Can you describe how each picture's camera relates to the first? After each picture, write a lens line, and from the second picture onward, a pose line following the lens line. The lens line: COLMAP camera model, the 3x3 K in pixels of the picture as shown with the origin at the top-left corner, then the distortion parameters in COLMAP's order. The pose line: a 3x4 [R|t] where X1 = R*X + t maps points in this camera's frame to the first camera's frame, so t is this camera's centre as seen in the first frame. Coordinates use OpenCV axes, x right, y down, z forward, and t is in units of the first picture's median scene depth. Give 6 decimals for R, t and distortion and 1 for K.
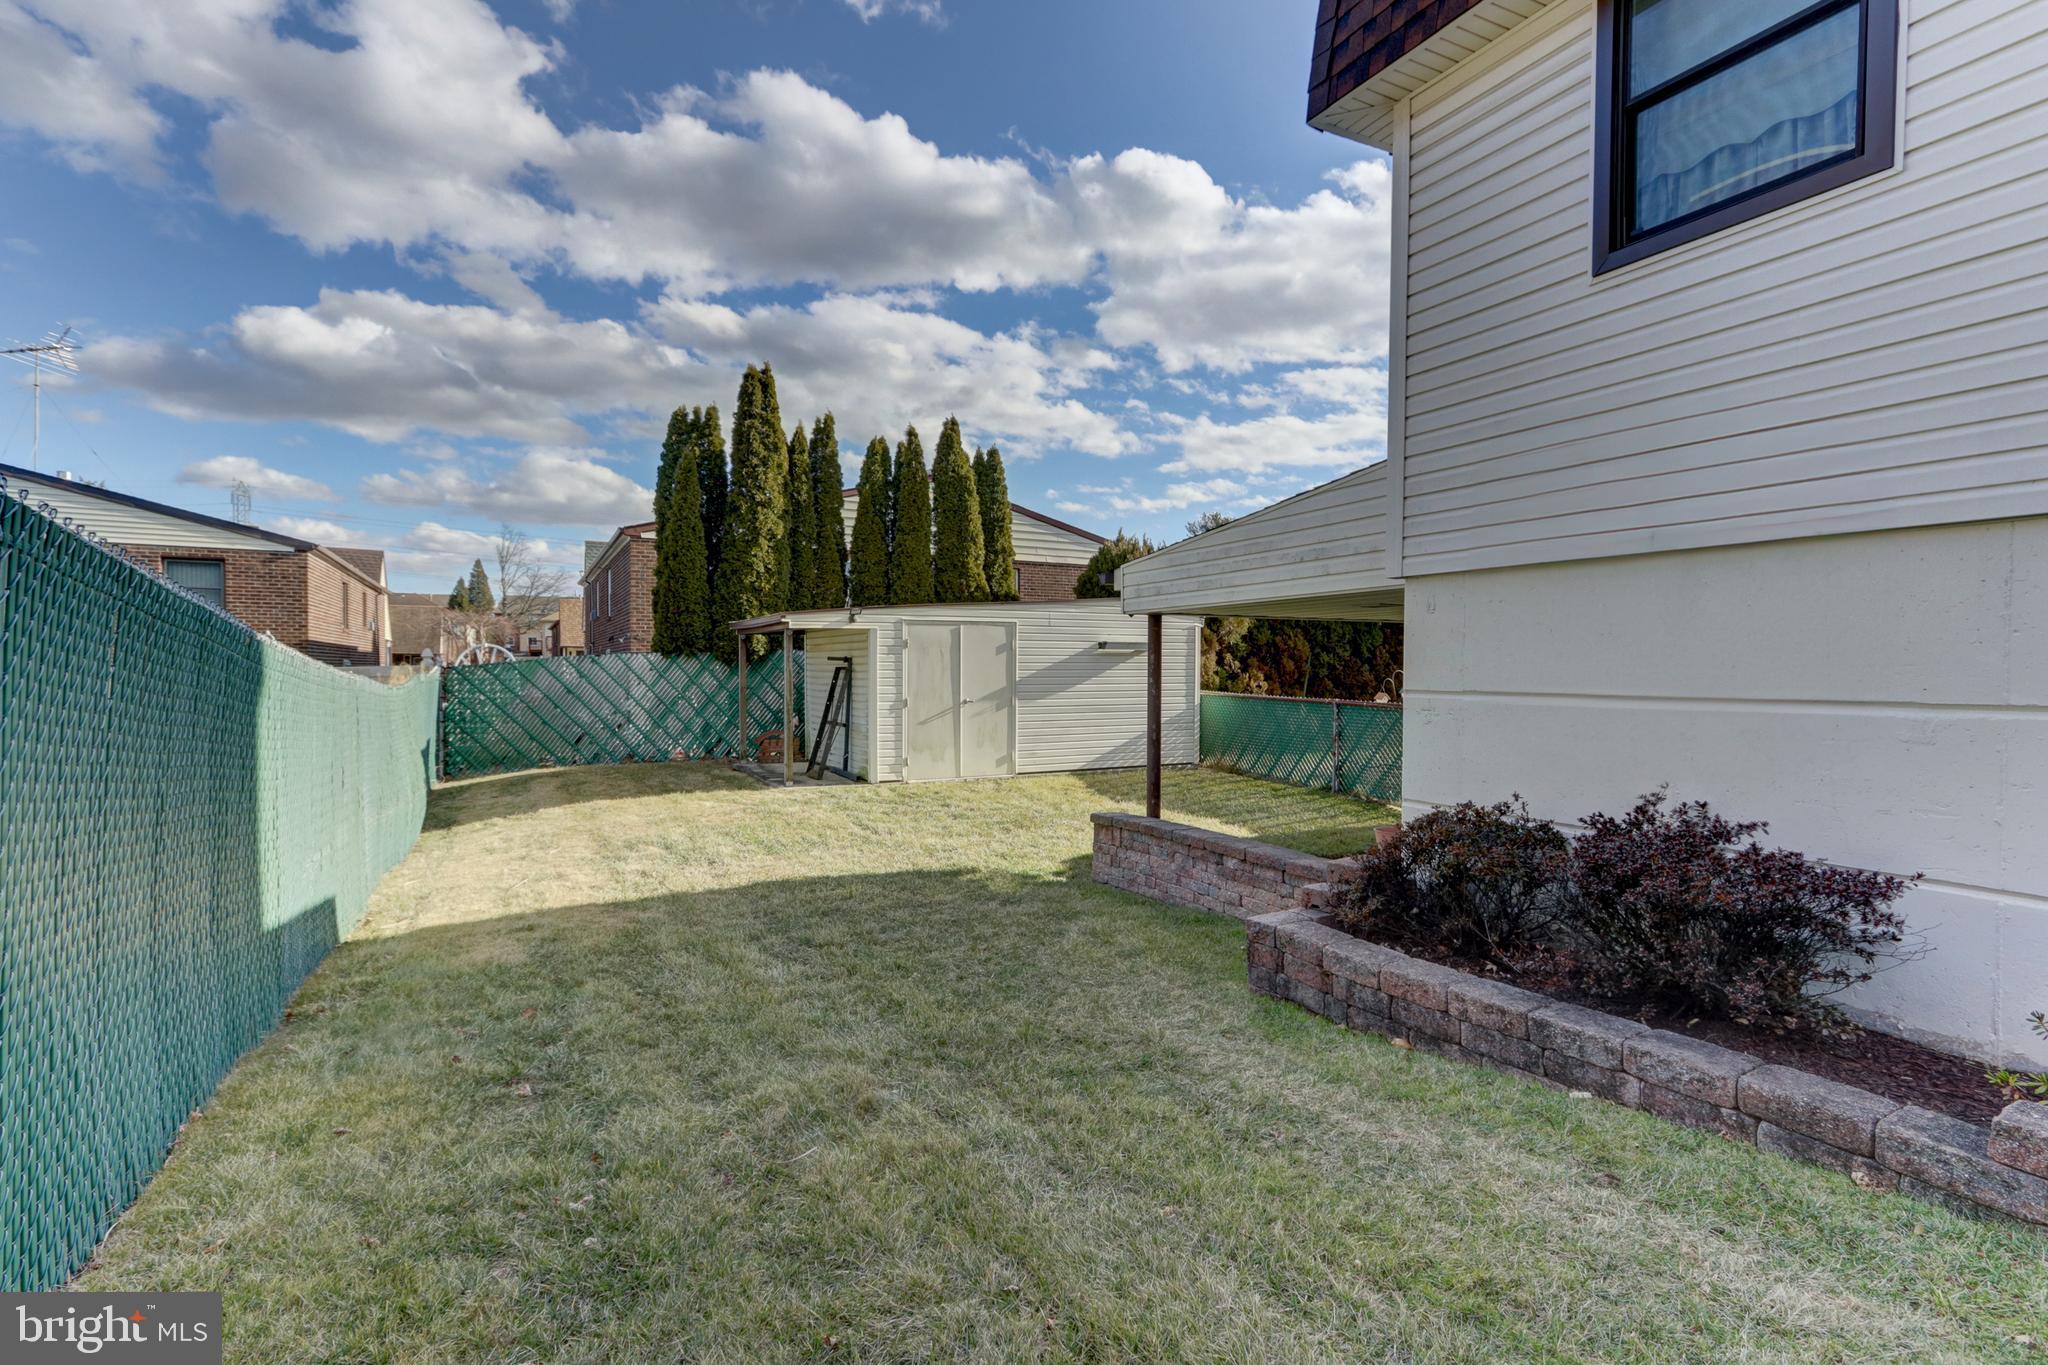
lens RADIAL K [[1007.7, 0, 1016.5], [0, 1007.7, 695.4], [0, 0, 1]] dist [0.002004, 0.000183]
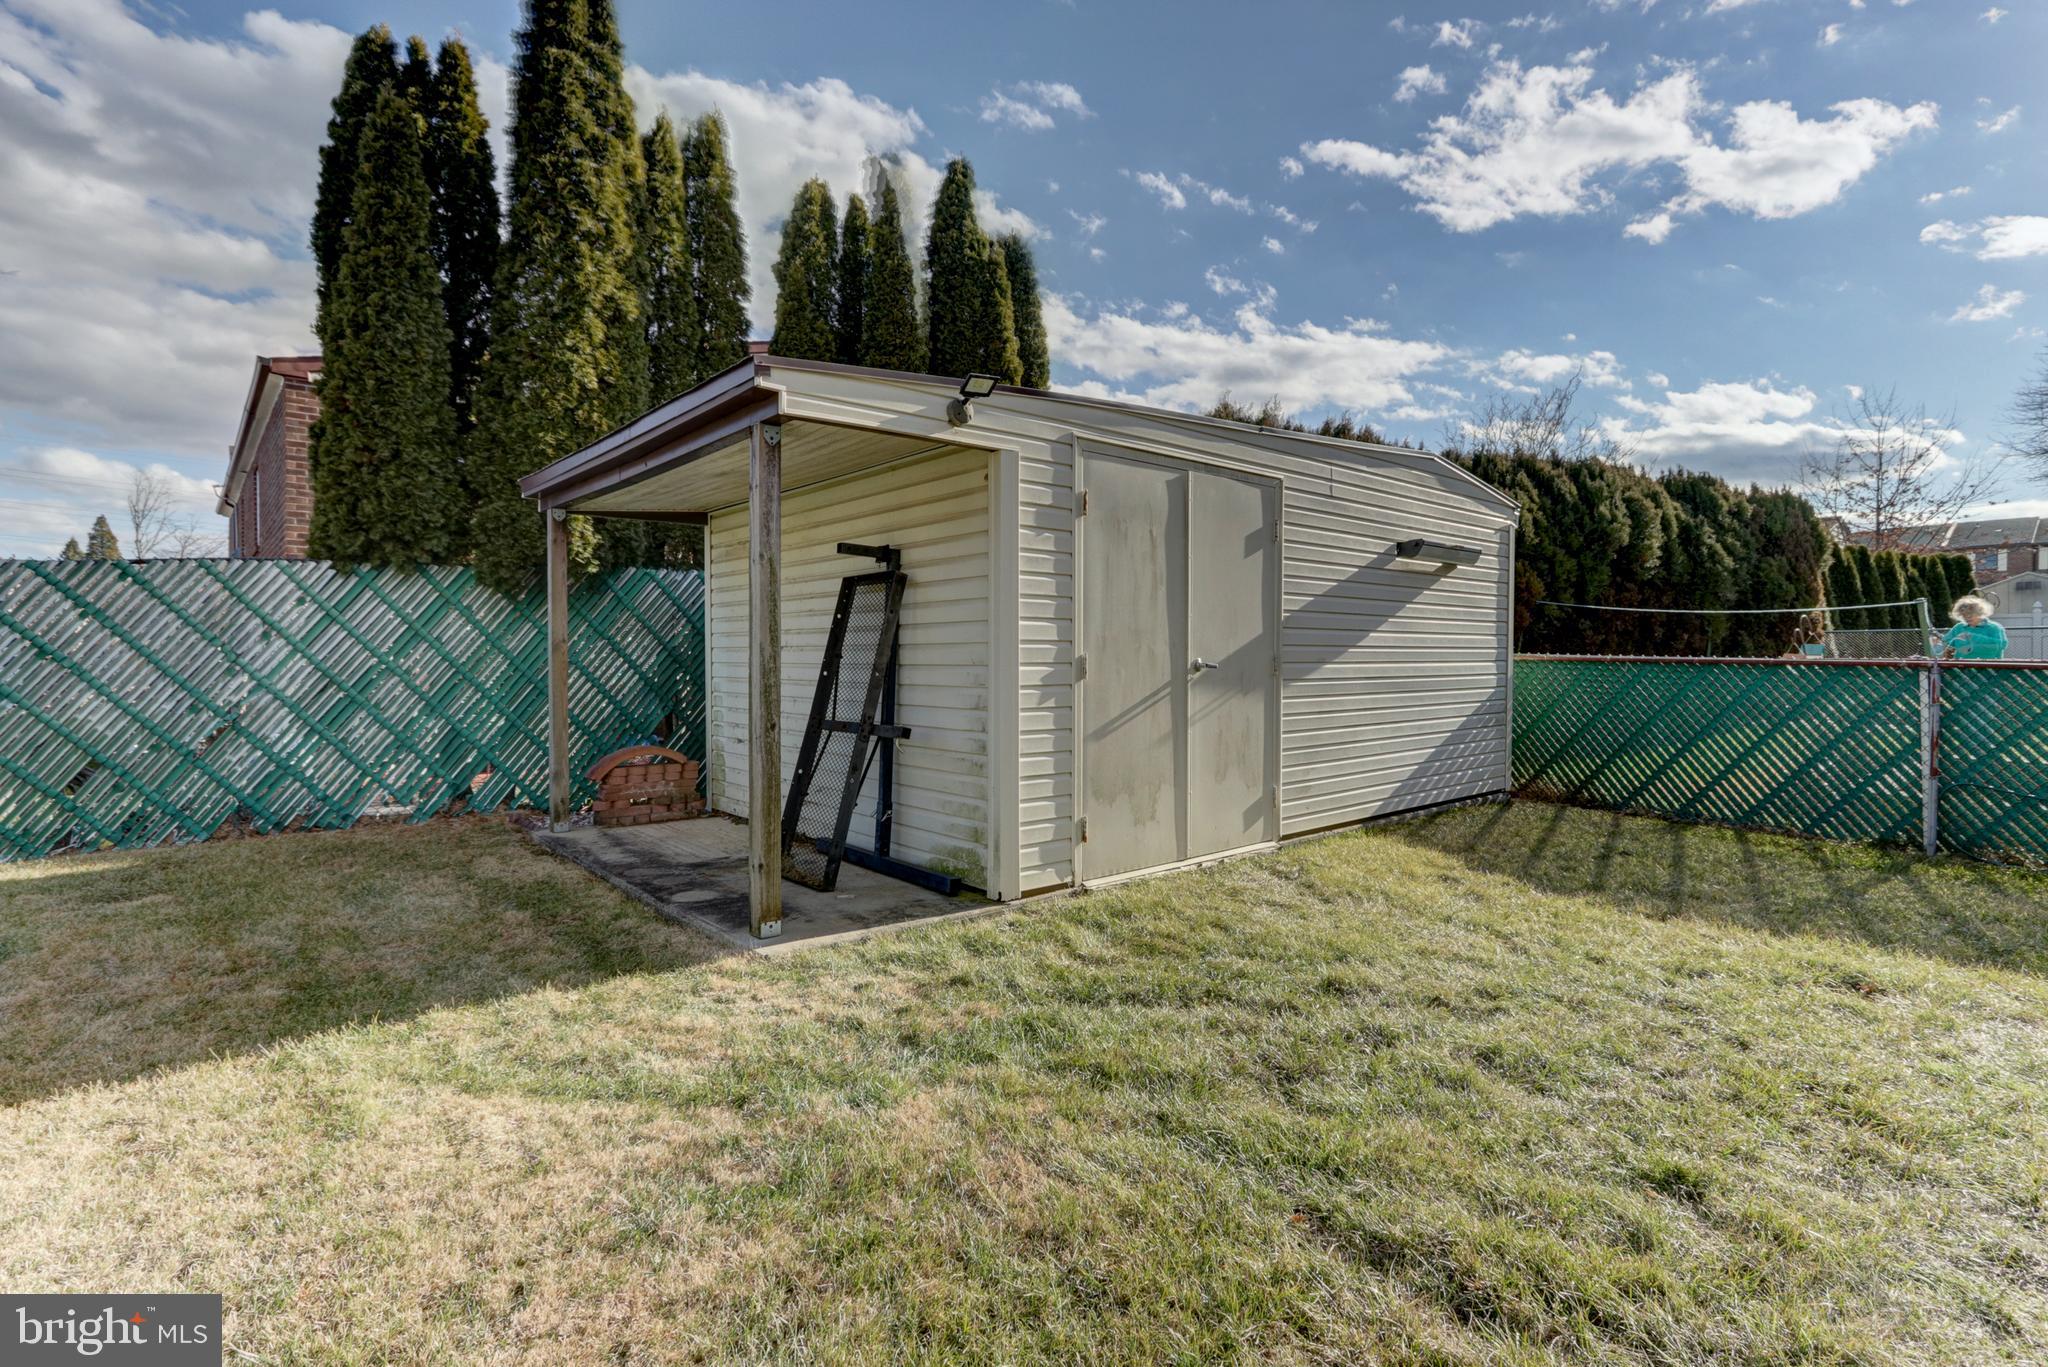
lens RADIAL K [[948.6, 0, 1024.0], [0, 948.6, 683.5], [0, 0, 1]] dist [-0.001208, 0.000171]
pose [[0.967178, -0.005659, 0.254035, -0.177229], [0.007800, 0.999942, -0.007423, 0.012611], [-0.253978, 0.009160, 0.967167, 0.554153]]
